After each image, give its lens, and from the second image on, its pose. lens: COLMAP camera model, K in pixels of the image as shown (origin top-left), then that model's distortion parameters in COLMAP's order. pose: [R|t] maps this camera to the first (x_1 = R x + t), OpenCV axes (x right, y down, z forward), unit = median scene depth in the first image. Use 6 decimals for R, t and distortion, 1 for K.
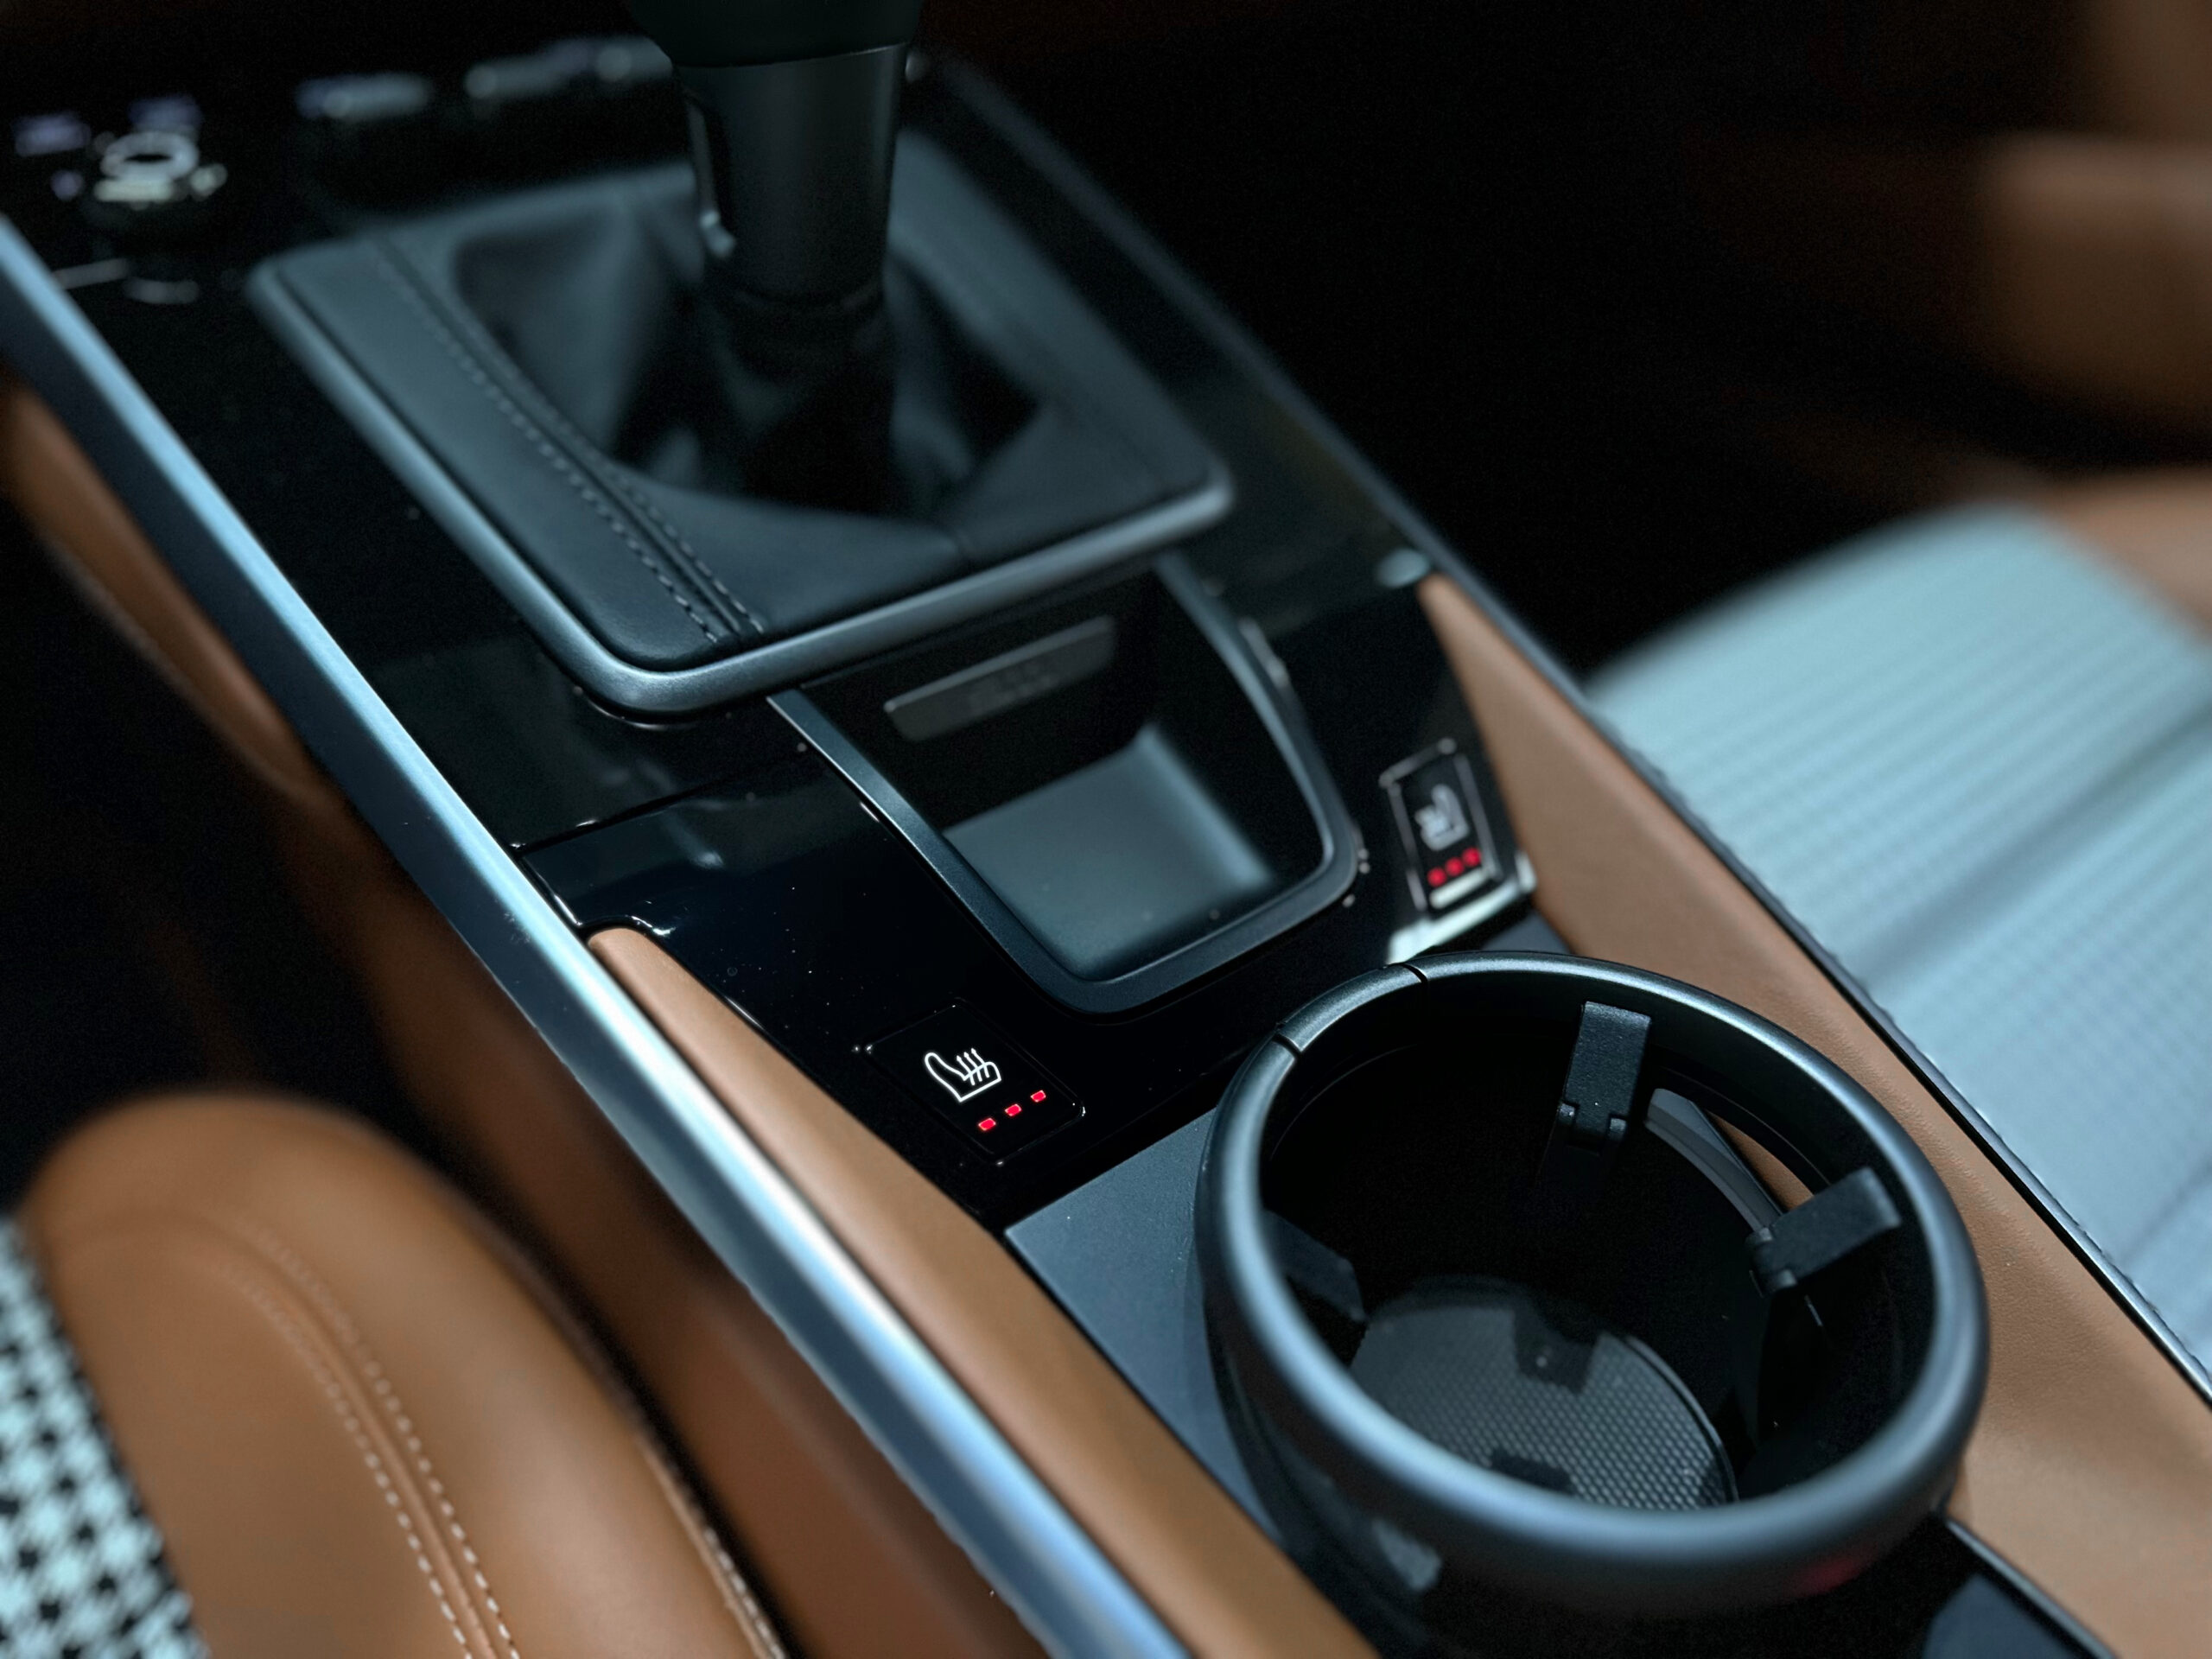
lens RADIAL K [[1602.2, 0, 1076.2], [0, 1602.2, 834.7], [0, 0, 1]] dist [0.037245, -0.073514]
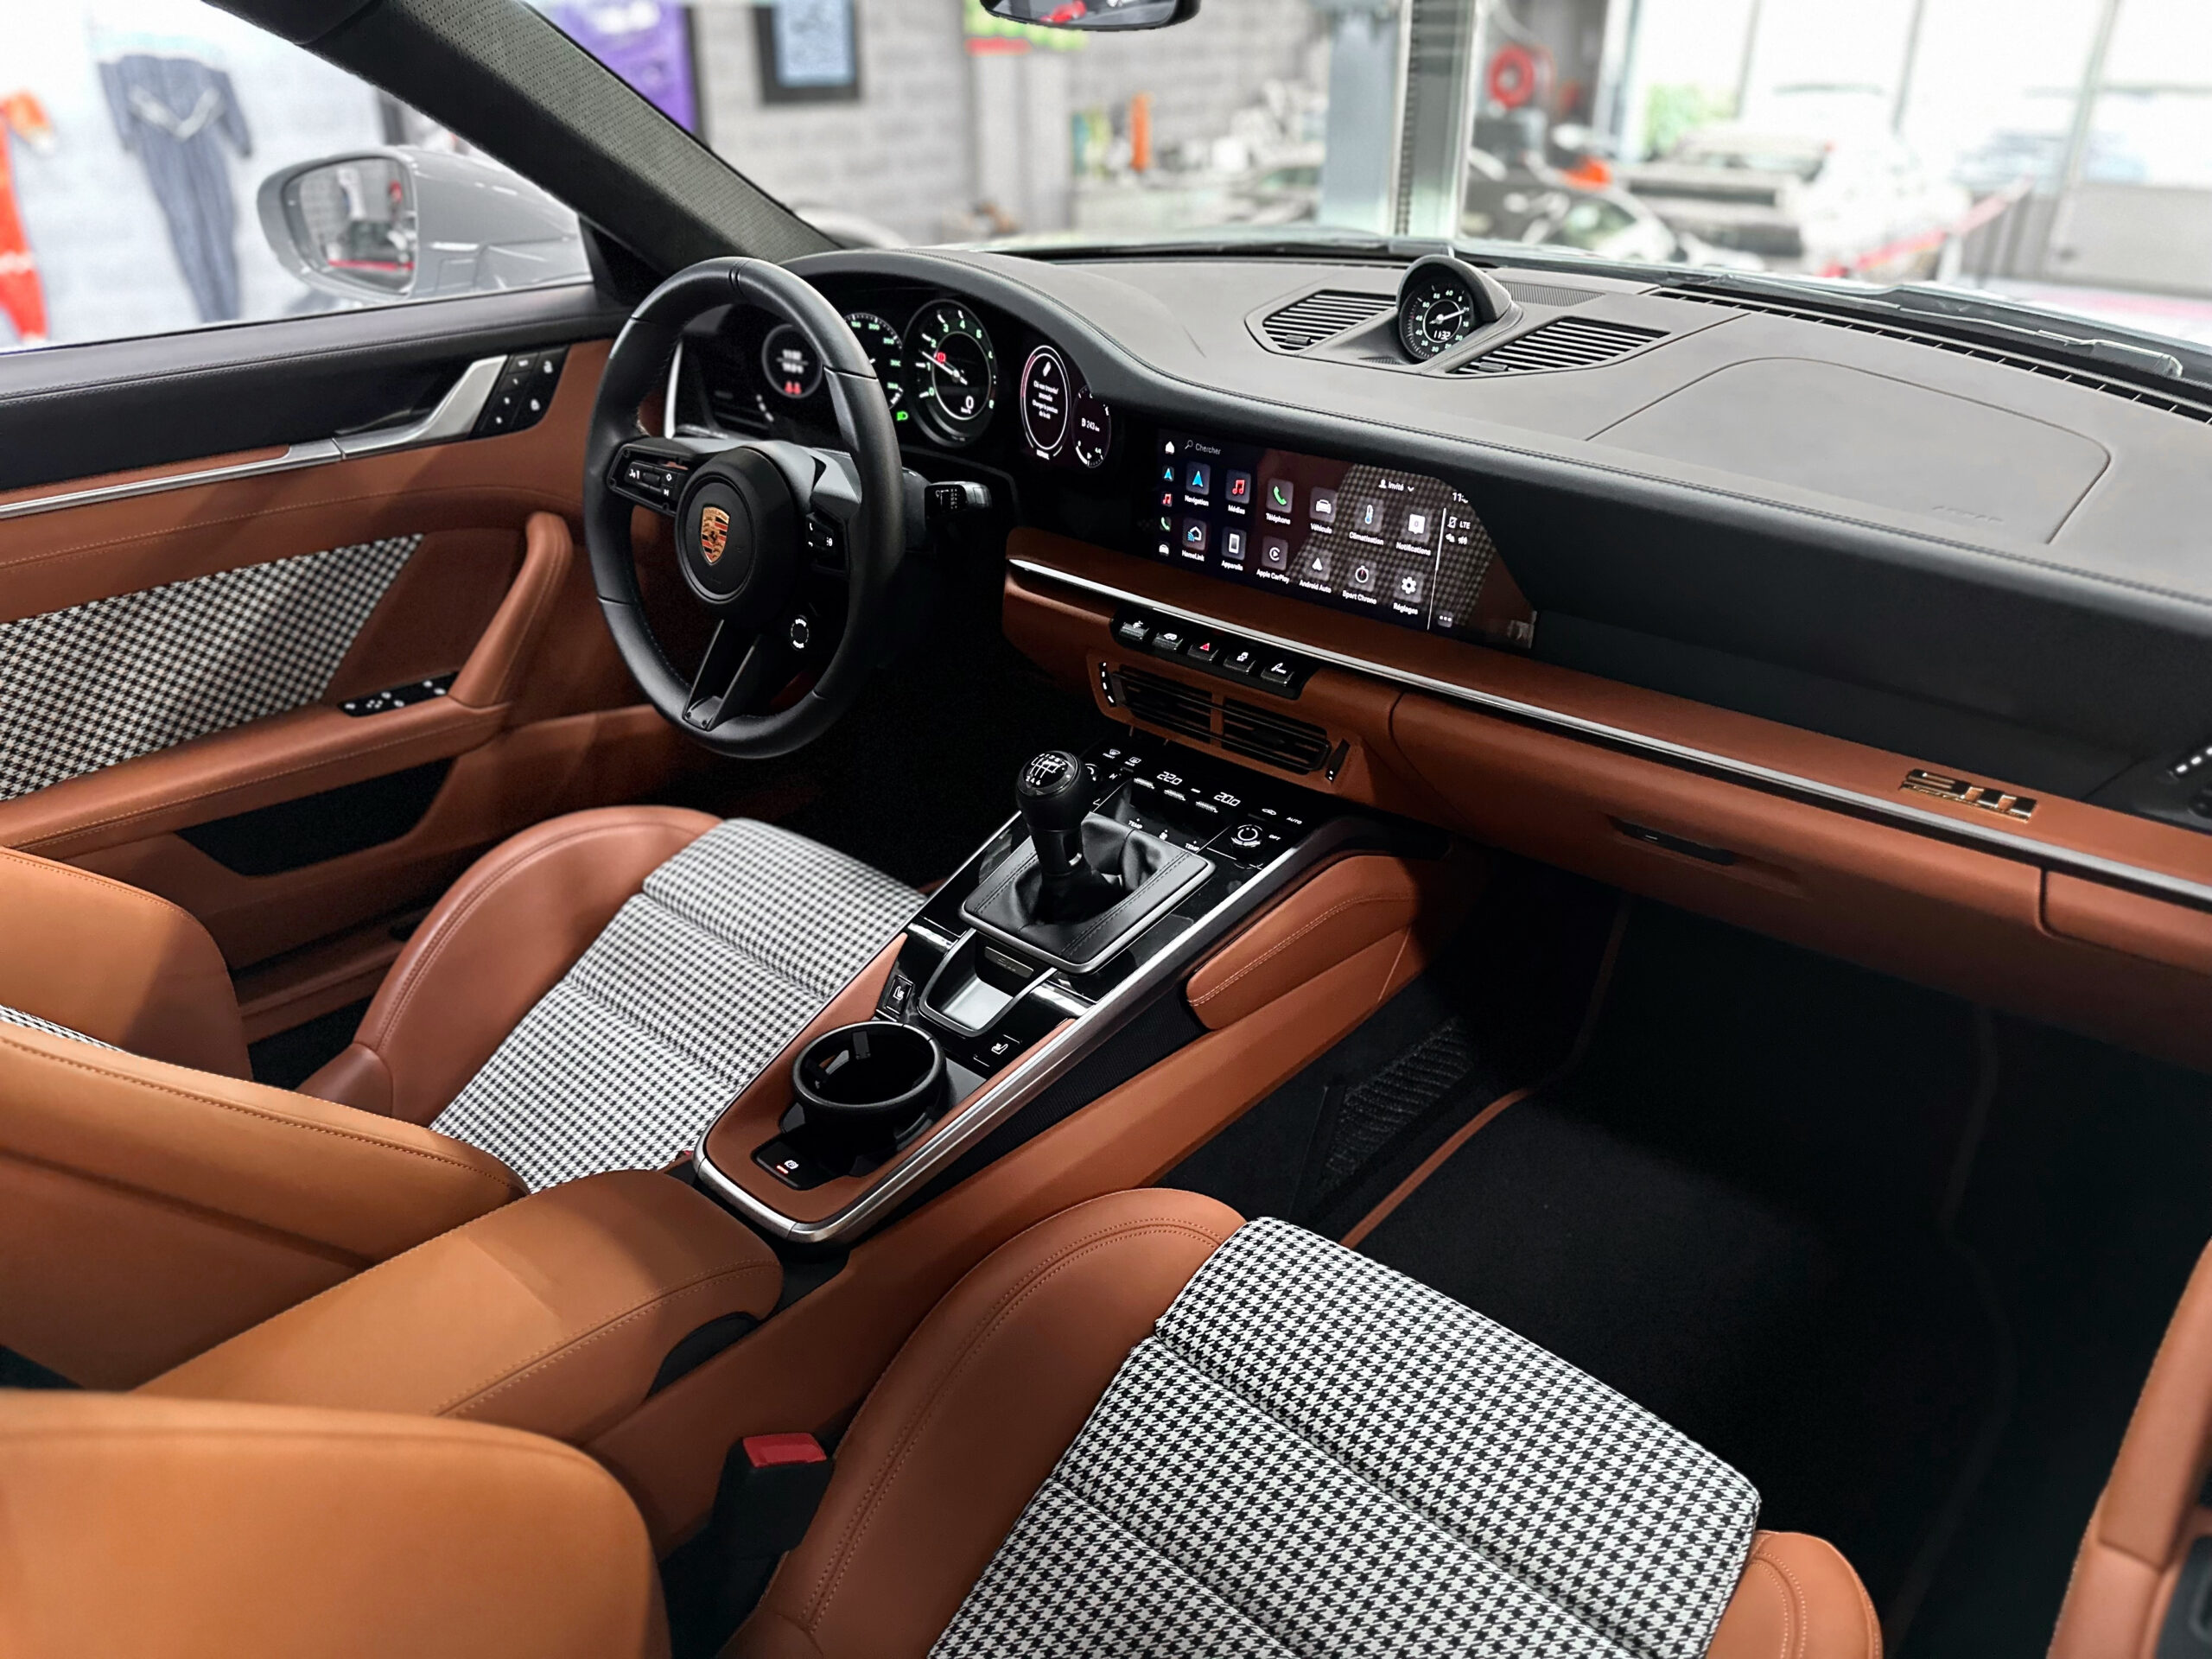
lens RADIAL K [[1548.8, 0, 1106.0], [0, 1548.8, 829.5], [0, 0, 1]] dist [0.134016, -0.289003]
pose [[0.206053, 0.455369, -0.866130, 3.077121], [-0.598985, 0.758620, 0.256347, -1.425645], [0.773795, 0.465978, 0.429075, -0.617058]]
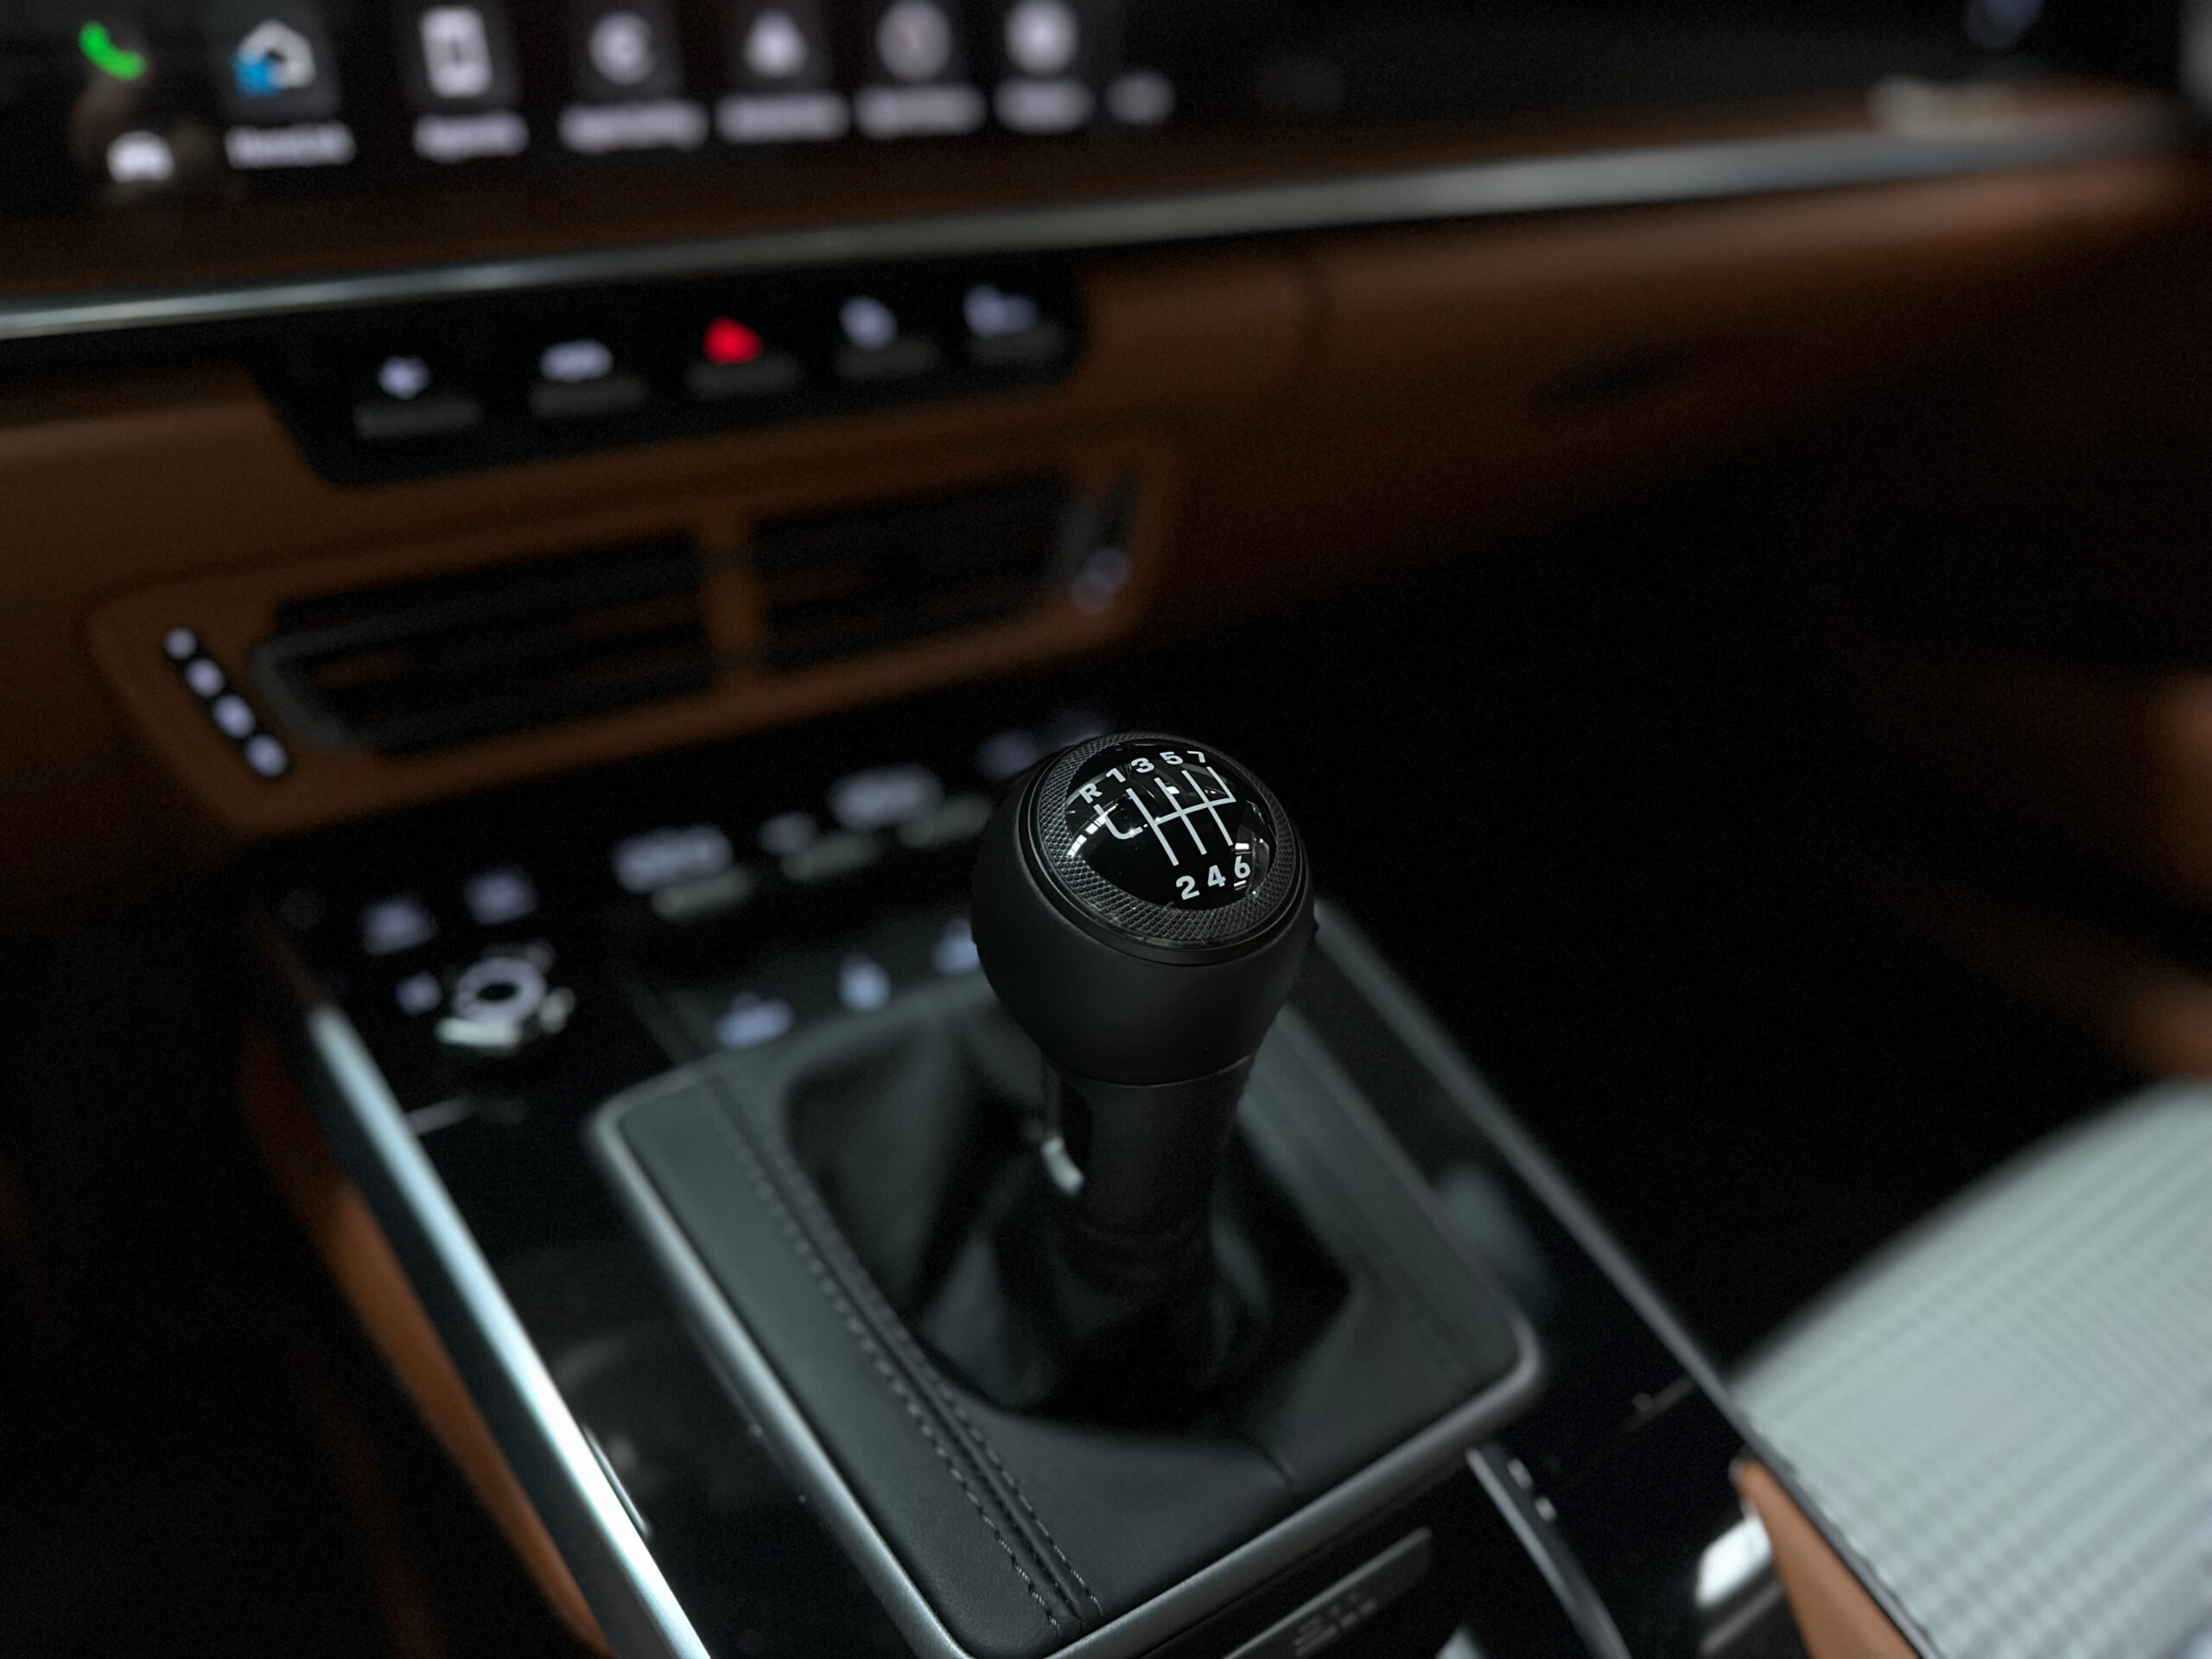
lens RADIAL K [[1602.2, 0, 1076.2], [0, 1602.2, 834.7], [0, 0, 1]] dist [0.037245, -0.073514]
pose [[0.998167, 0.031638, -0.051587, -0.154318], [-0.039930, 0.984877, -0.168593, -0.375070], [0.045473, 0.170344, 0.984335, -0.047487]]
